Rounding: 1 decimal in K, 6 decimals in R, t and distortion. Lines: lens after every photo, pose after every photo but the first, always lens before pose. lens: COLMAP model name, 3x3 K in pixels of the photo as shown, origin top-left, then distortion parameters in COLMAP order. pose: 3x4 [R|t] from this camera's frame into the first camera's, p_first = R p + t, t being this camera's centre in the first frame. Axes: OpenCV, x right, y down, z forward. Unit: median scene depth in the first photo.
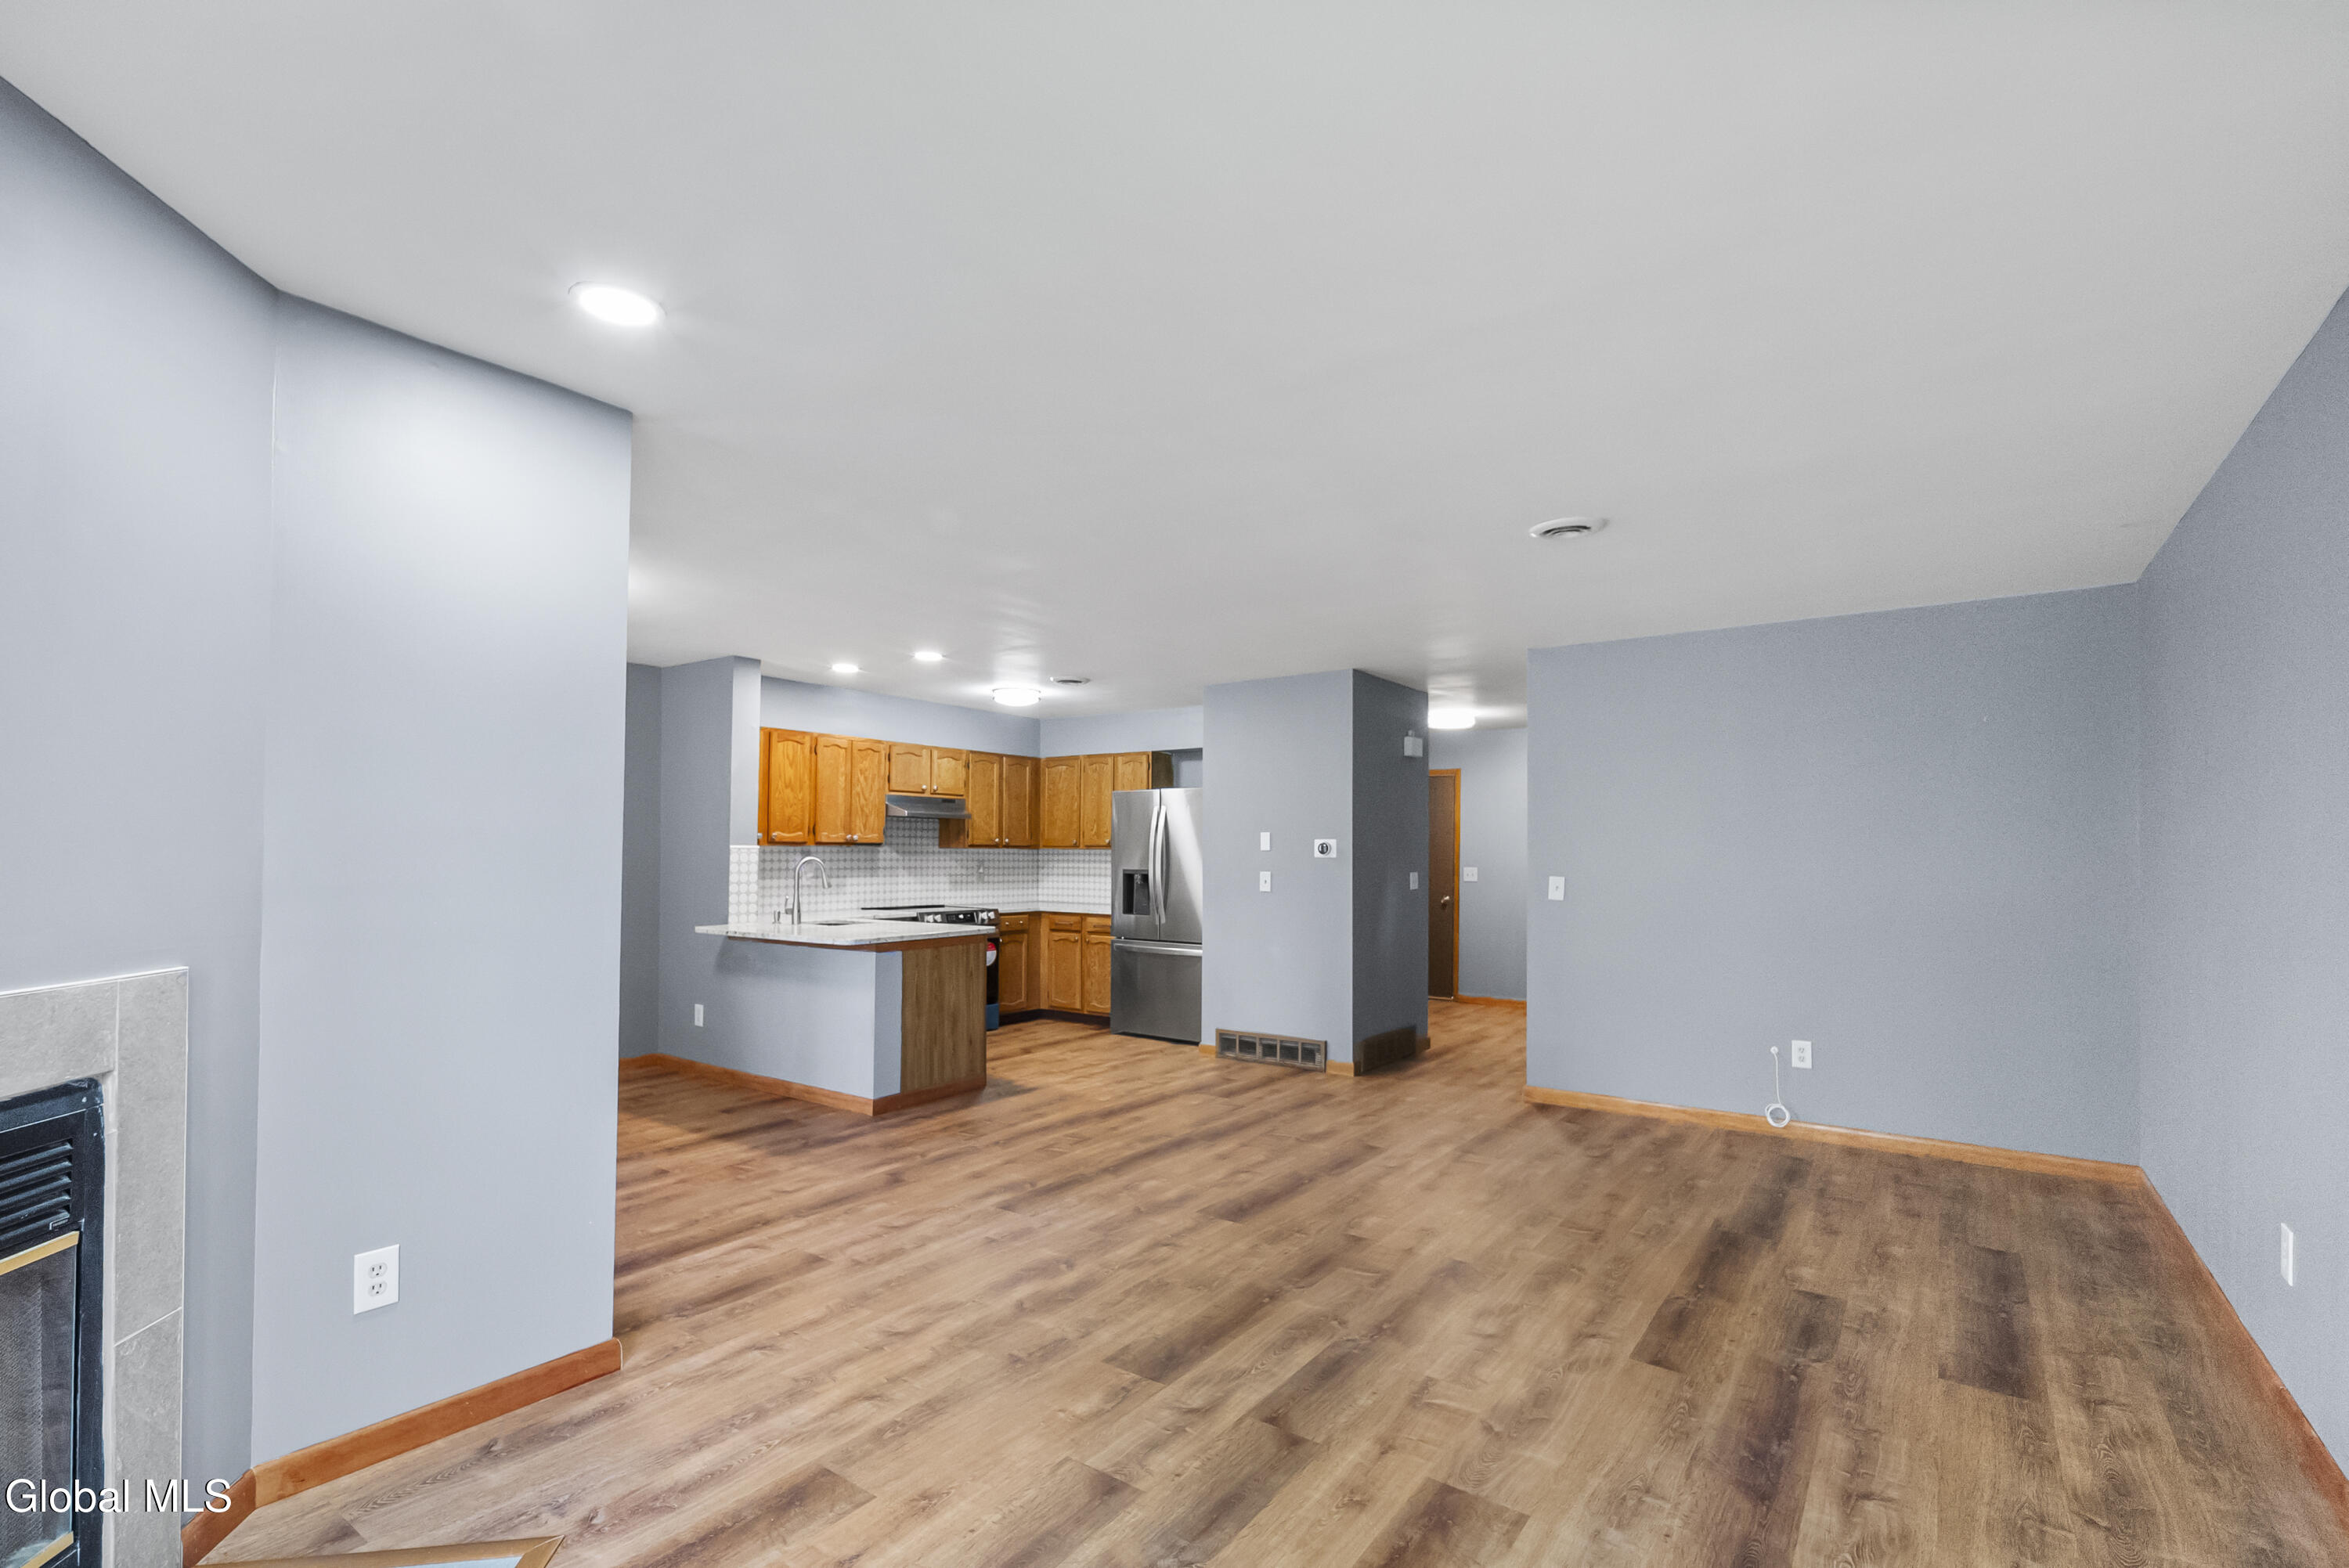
lens RADIAL K [[1116.2, 0, 1184.0], [0, 1116.2, 832.0], [0, 0, 1]] dist [0.002762, 0.000288]
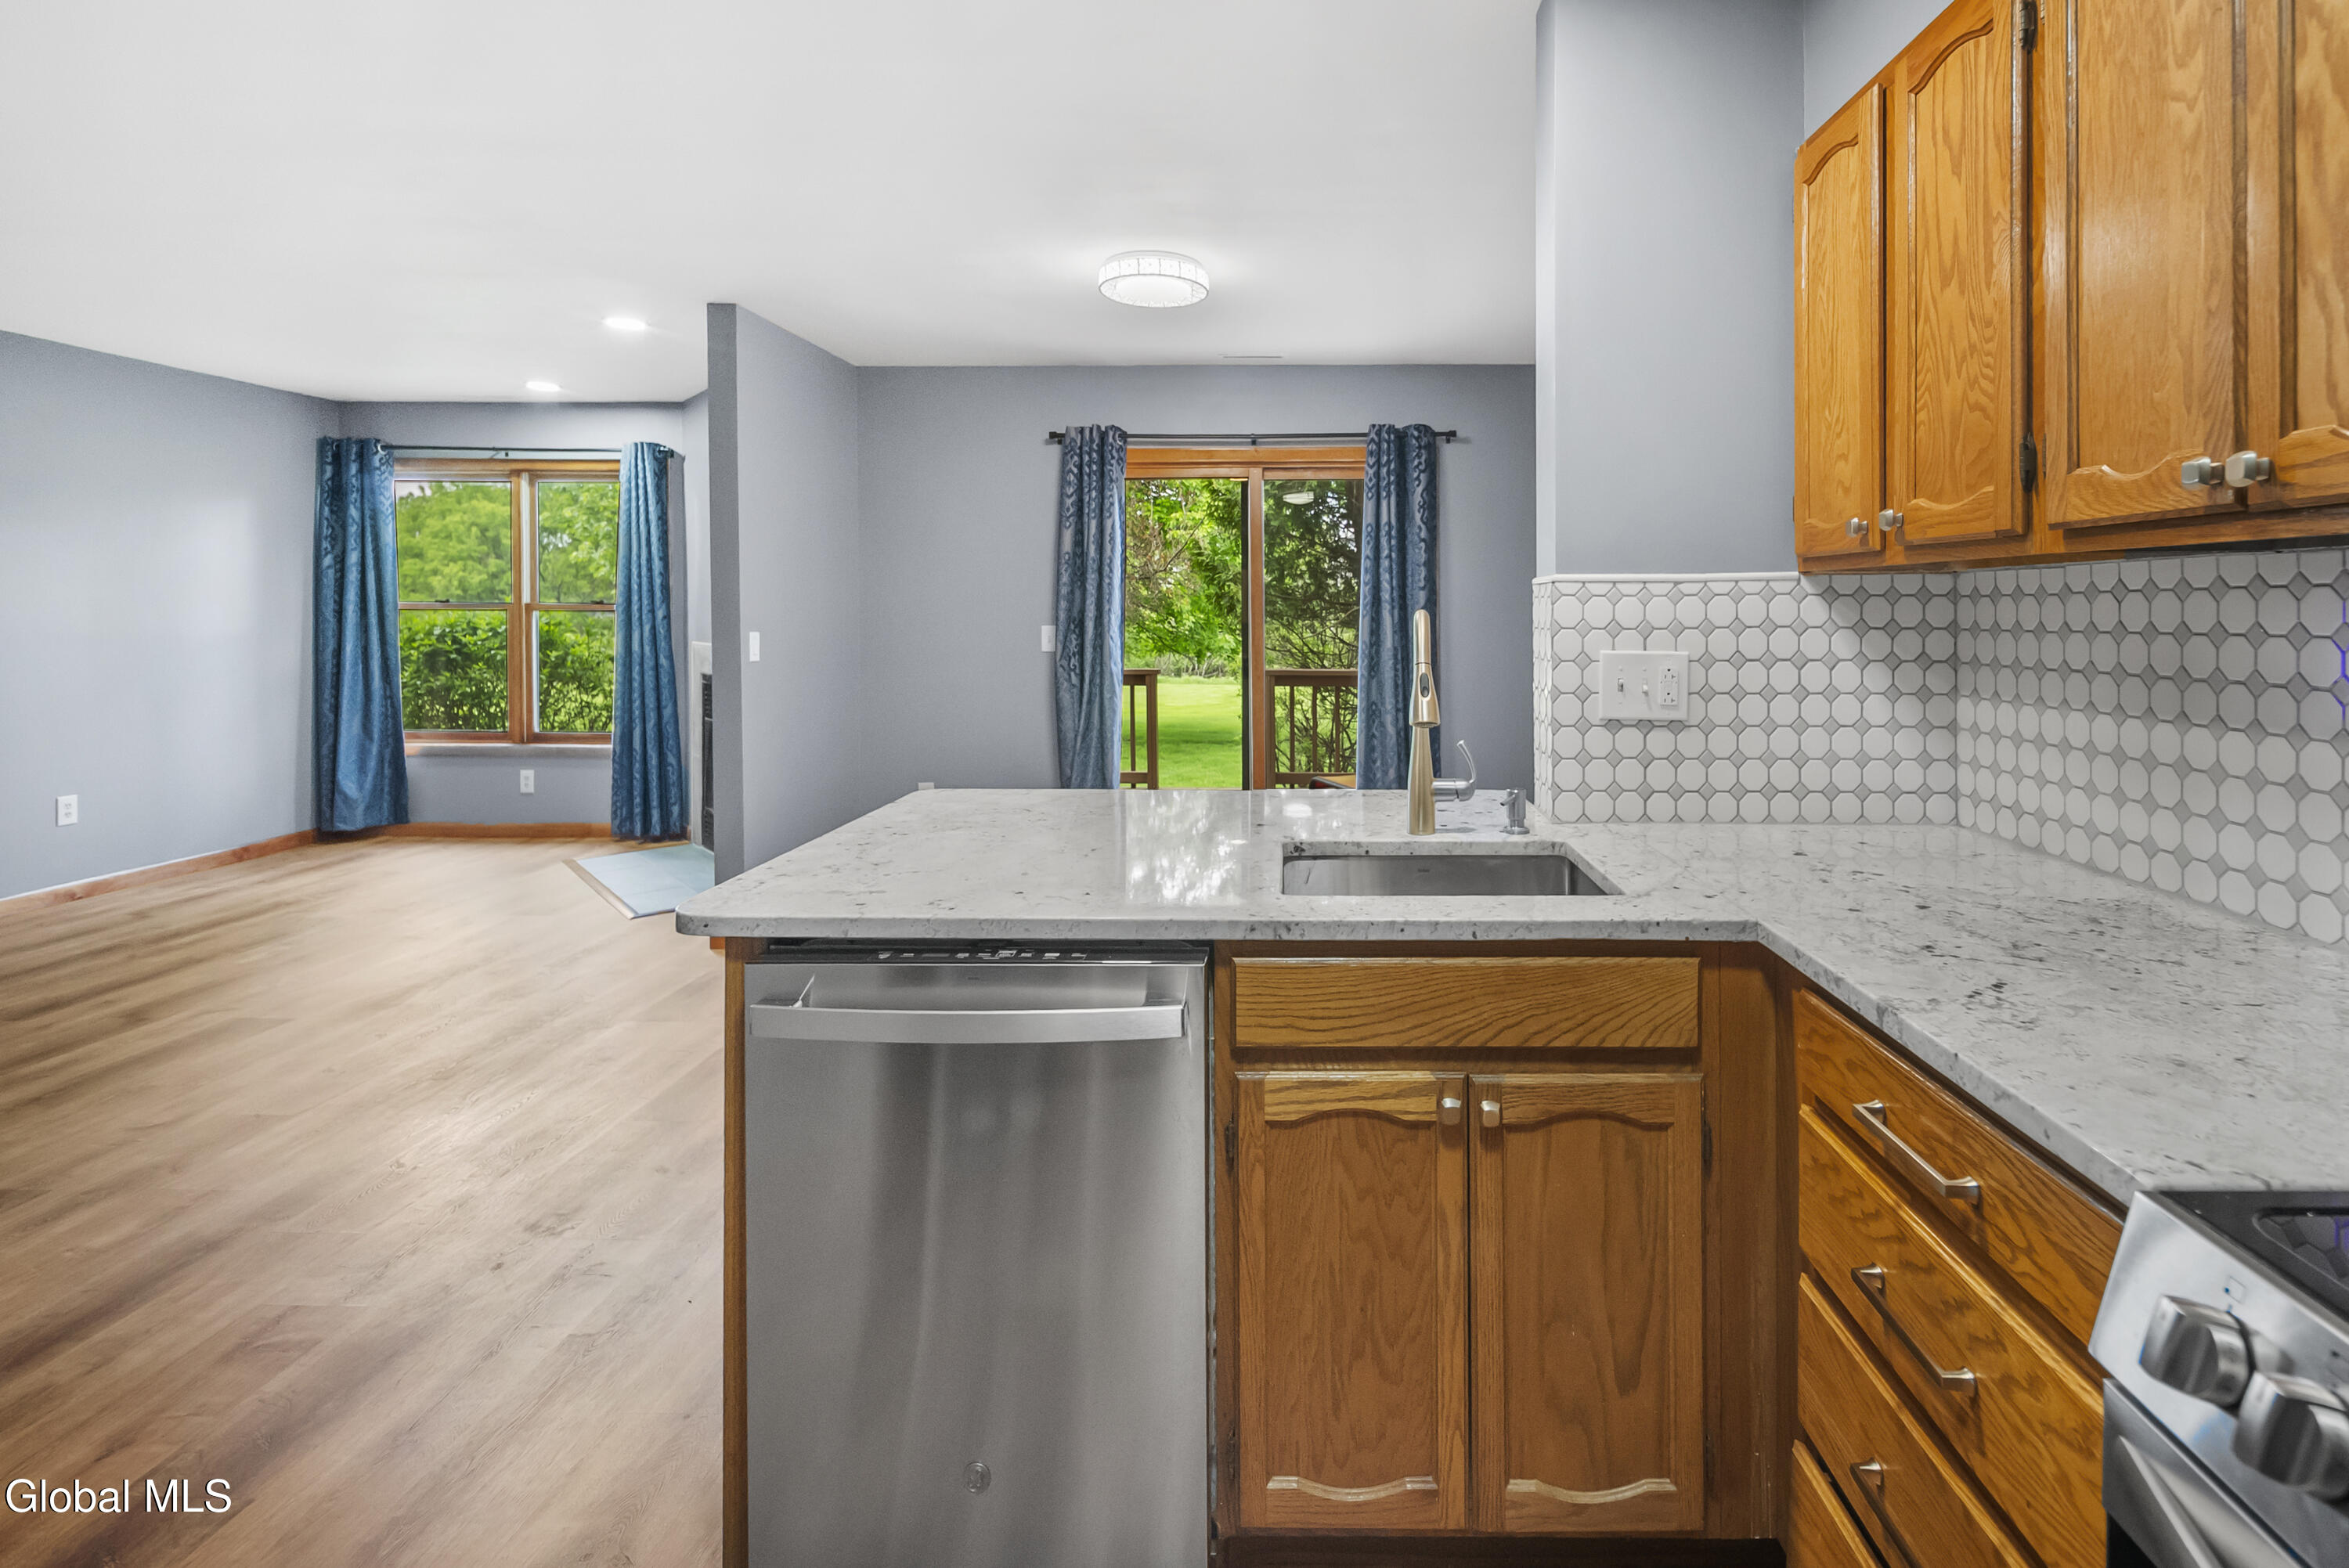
lens RADIAL K [[1101.3, 0, 1199.6], [0, 1101.3, 618.2], [0, 0, 1]] dist [0.001824, -0.000592]
pose [[-0.854696, -0.001056, -0.519127, -0.133262], [0.005387, 0.999926, -0.010903, 0.026098], [0.519100, -0.012116, -0.854627, 1.153400]]
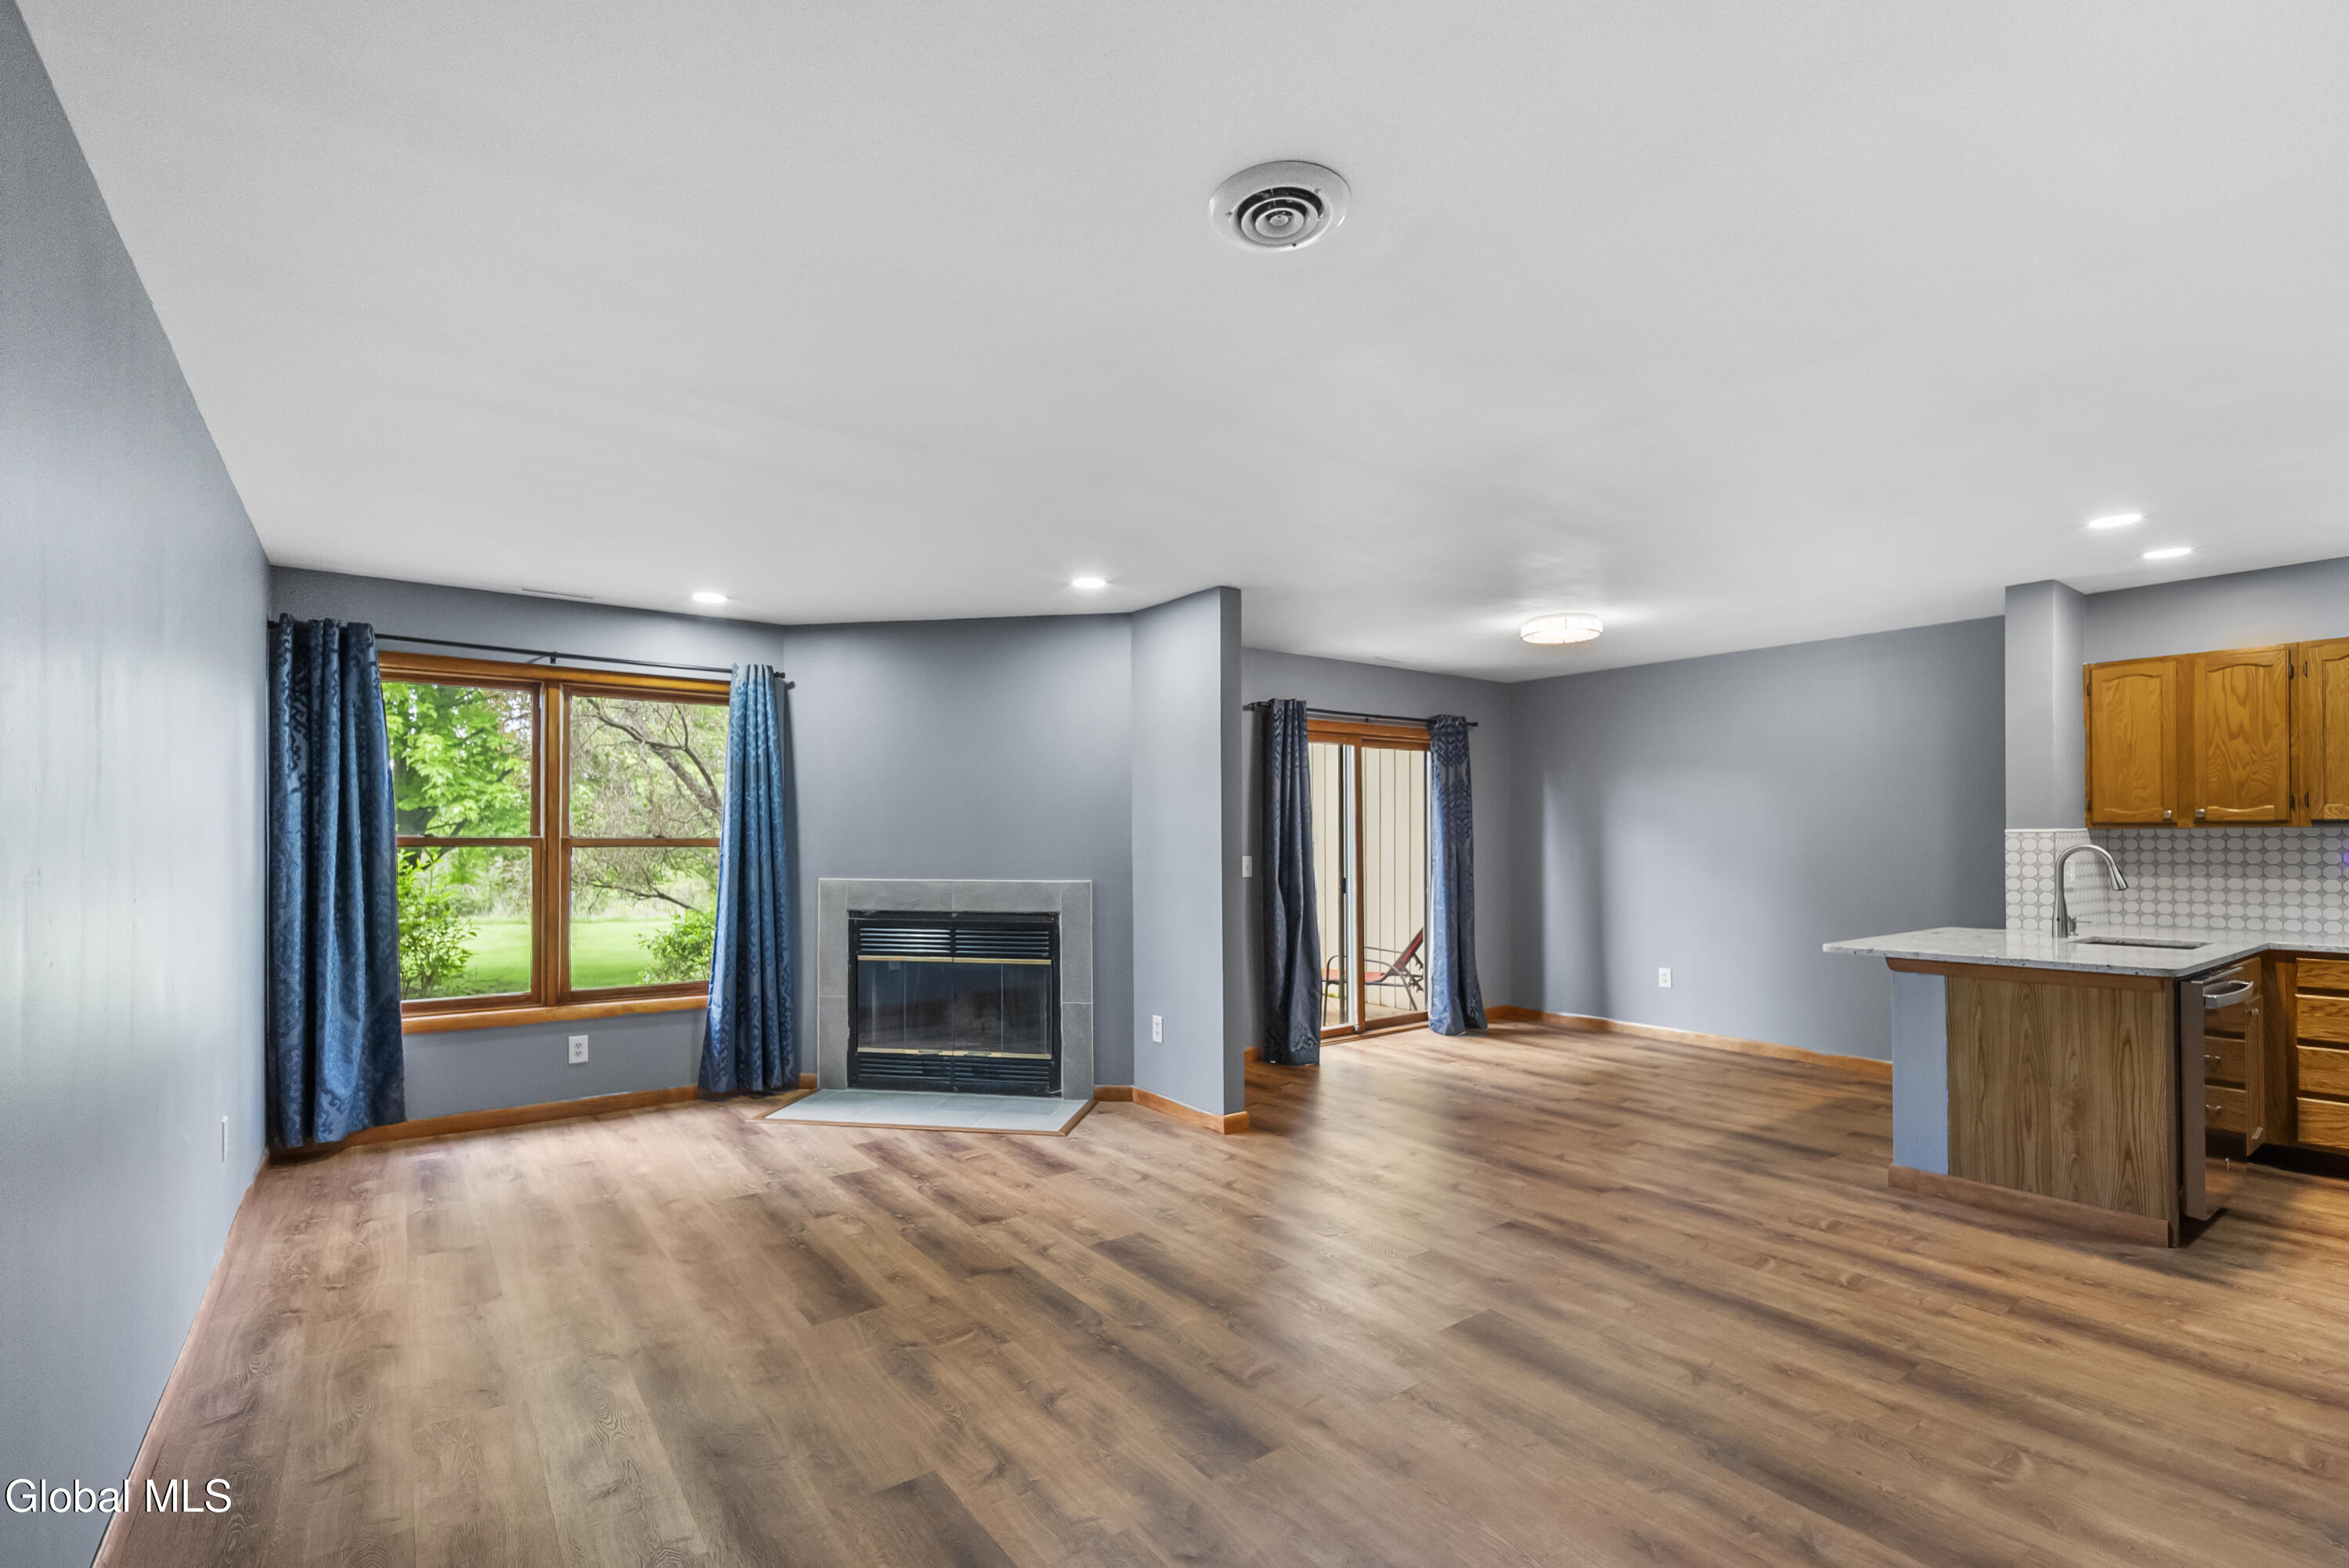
lens RADIAL K [[1061.8, 0, 1112.0], [0, 1061.8, 829.8], [0, 0, 1]] dist [-0.000303, -0.000578]
pose [[-0.380077, -0.012611, -0.924869, 0.488455], [0.017783, 0.999623, -0.020938, 0.015857], [0.924784, -0.024406, -0.379709, 0.655687]]
